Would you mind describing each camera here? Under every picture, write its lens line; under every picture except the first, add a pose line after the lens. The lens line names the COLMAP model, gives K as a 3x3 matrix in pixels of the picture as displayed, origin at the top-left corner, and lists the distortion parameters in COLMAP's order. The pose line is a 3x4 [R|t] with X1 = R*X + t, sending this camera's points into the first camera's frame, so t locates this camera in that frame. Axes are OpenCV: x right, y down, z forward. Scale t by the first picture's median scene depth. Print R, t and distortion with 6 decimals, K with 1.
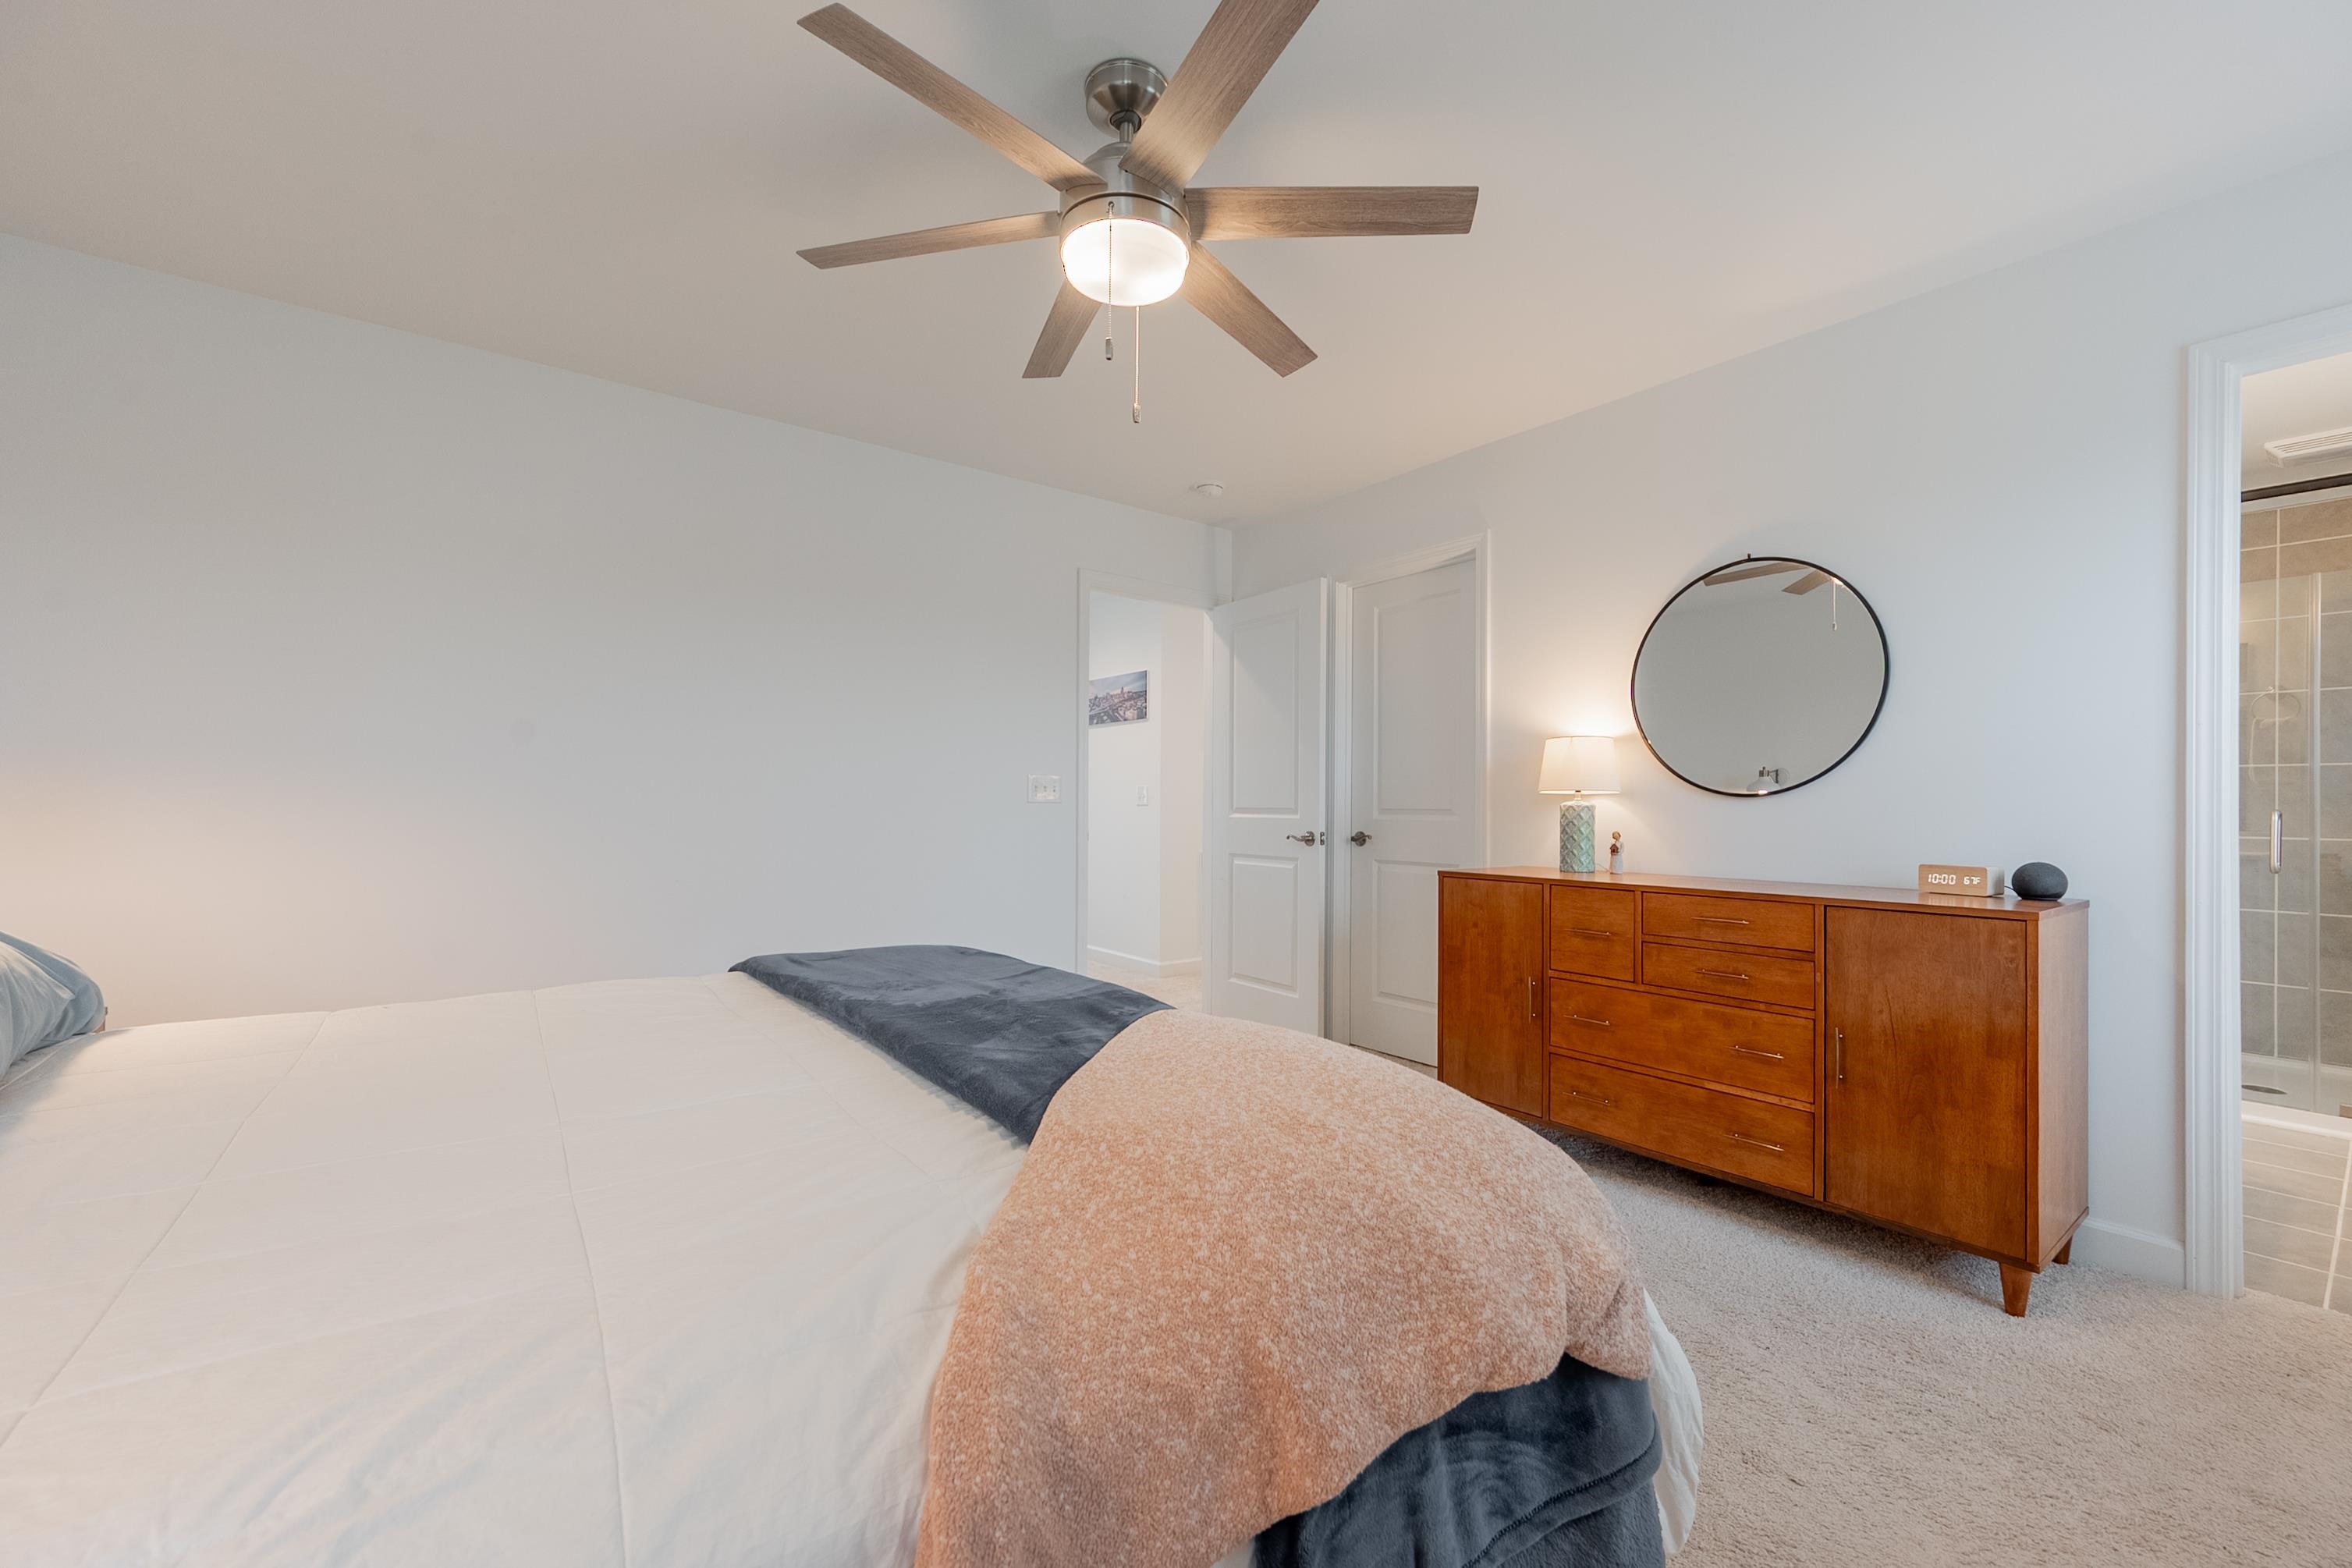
lens RADIAL K [[943.2, 0, 1175.4], [0, 943.2, 799.3], [0, 0, 1]] dist [0.000366, 0.001082]
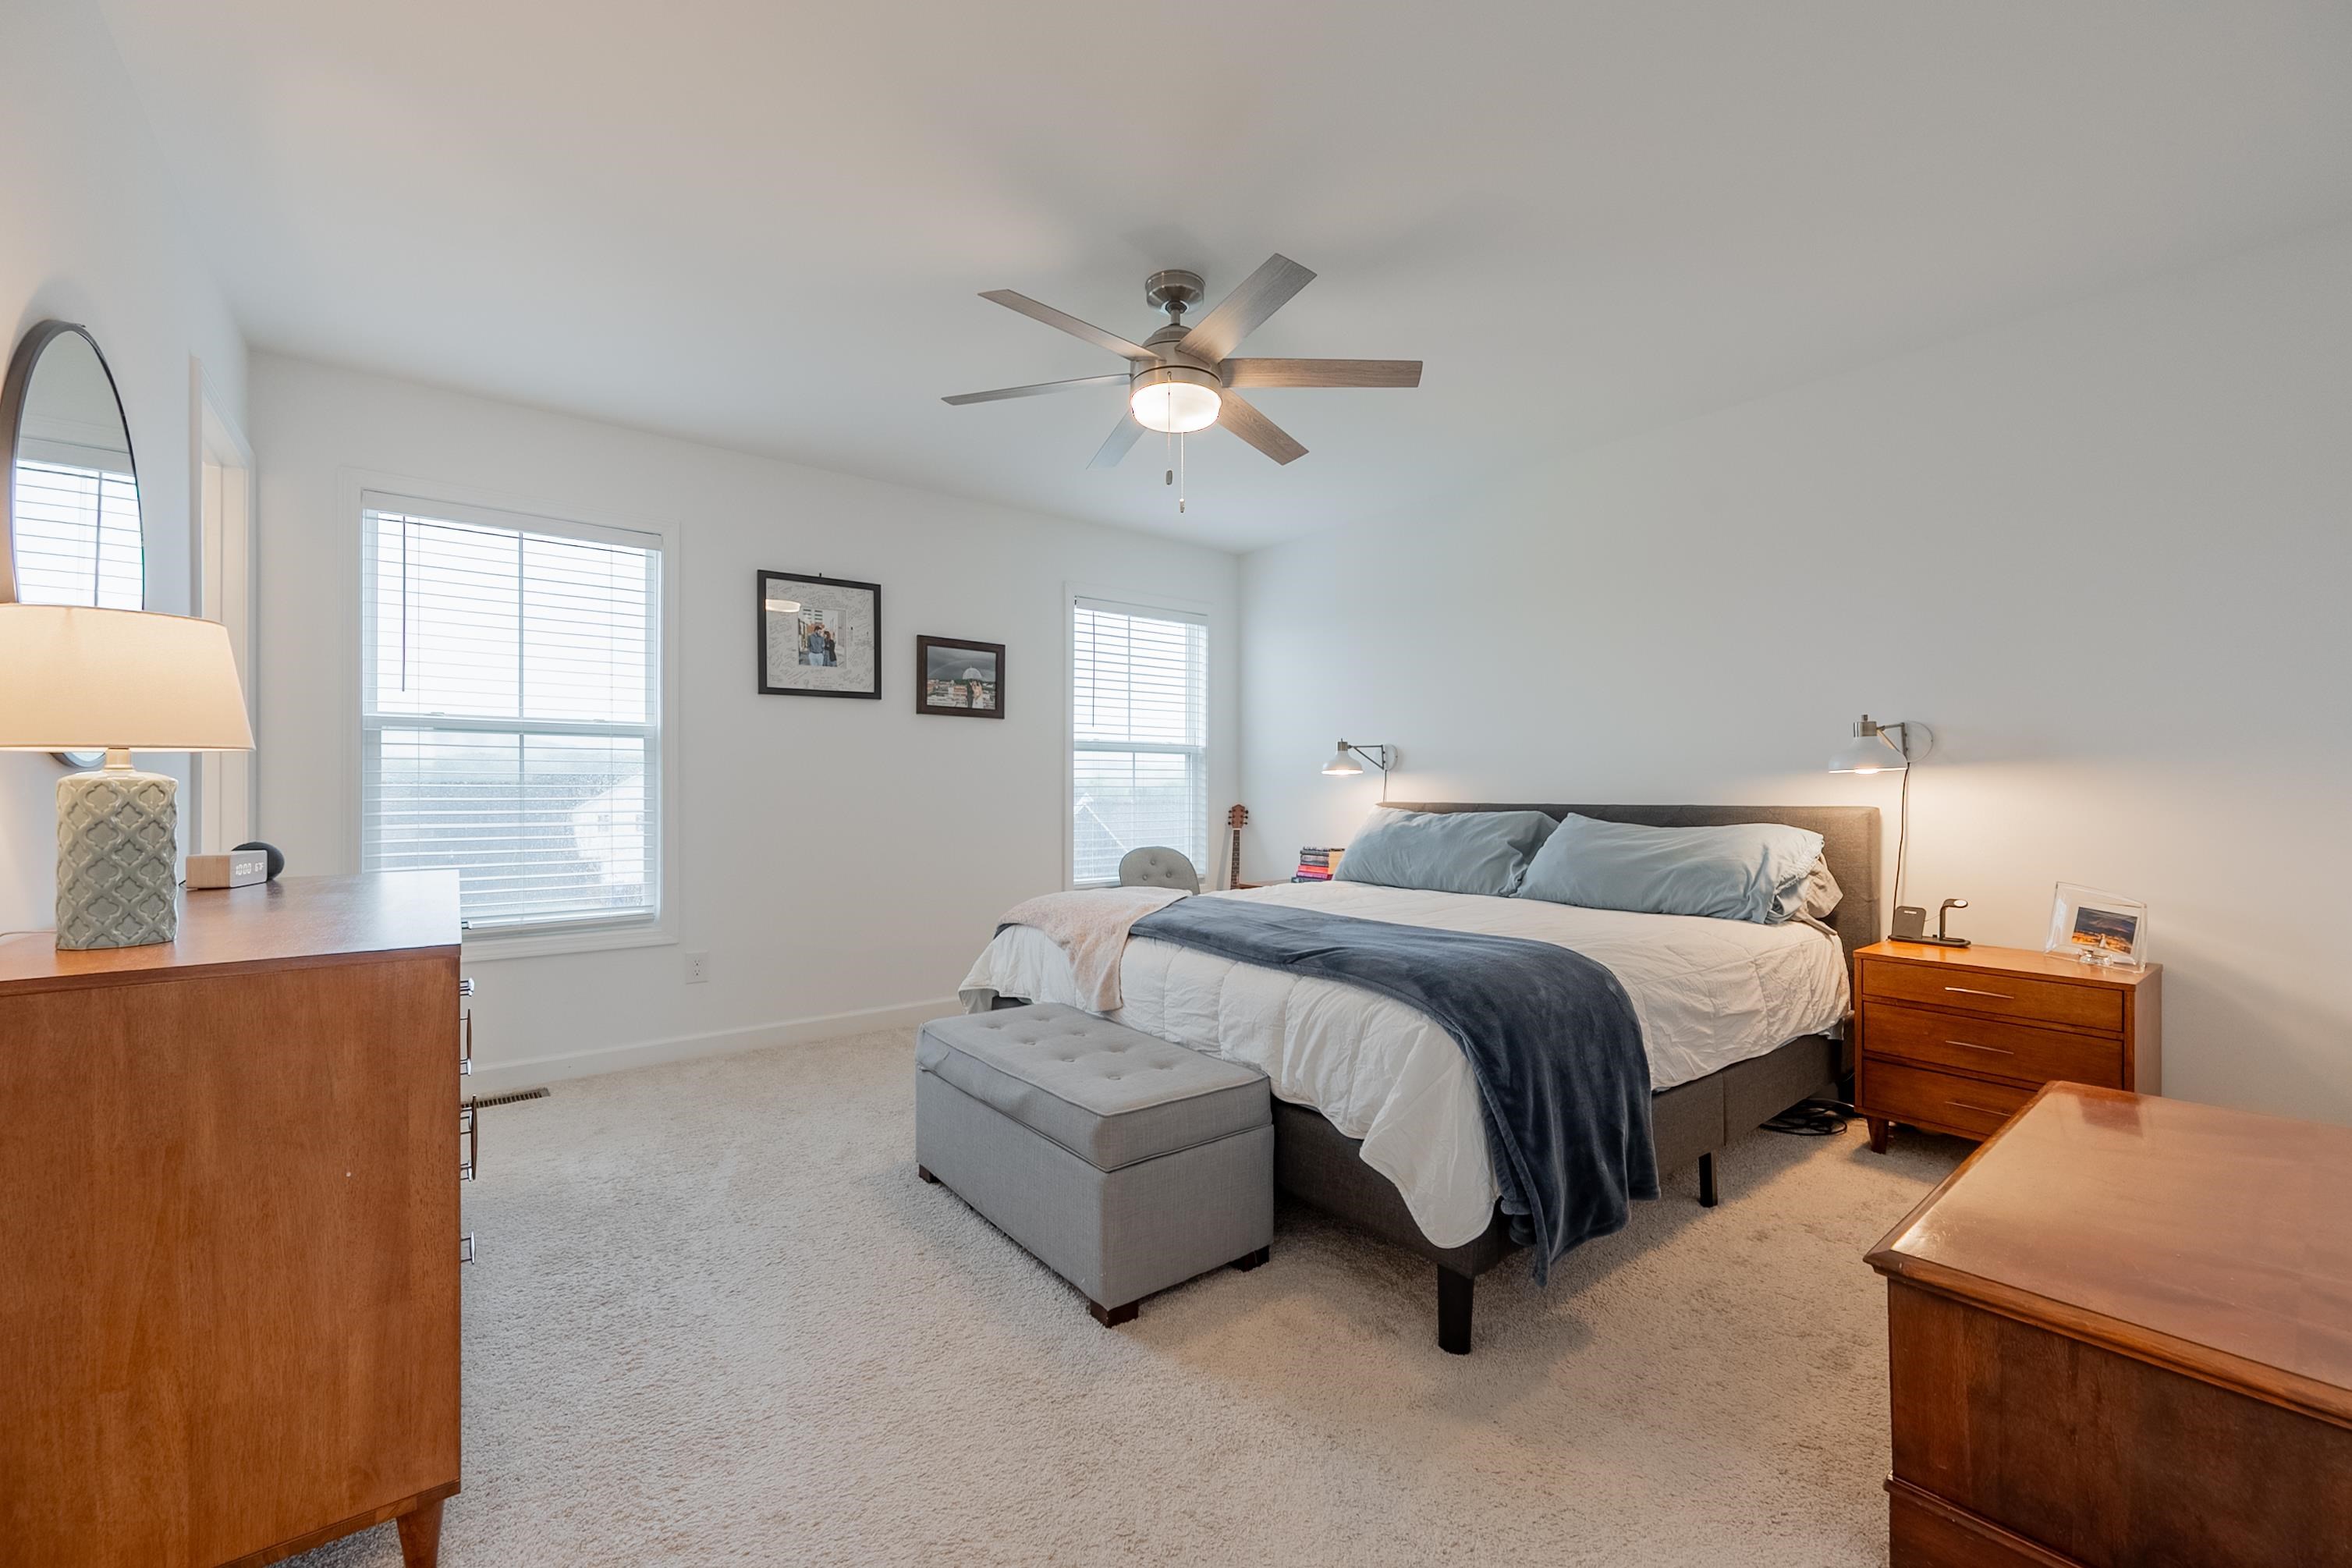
lens RADIAL K [[943.2, 0, 1175.4], [0, 943.2, 790.1], [0, 0, 1]] dist [0.000366, 0.001082]
pose [[-0.999903, -0.007060, -0.012012, -0.021899], [-0.006942, 0.999927, -0.009879, 0.012630], [0.012080, -0.009795, -0.999879, 1.603596]]
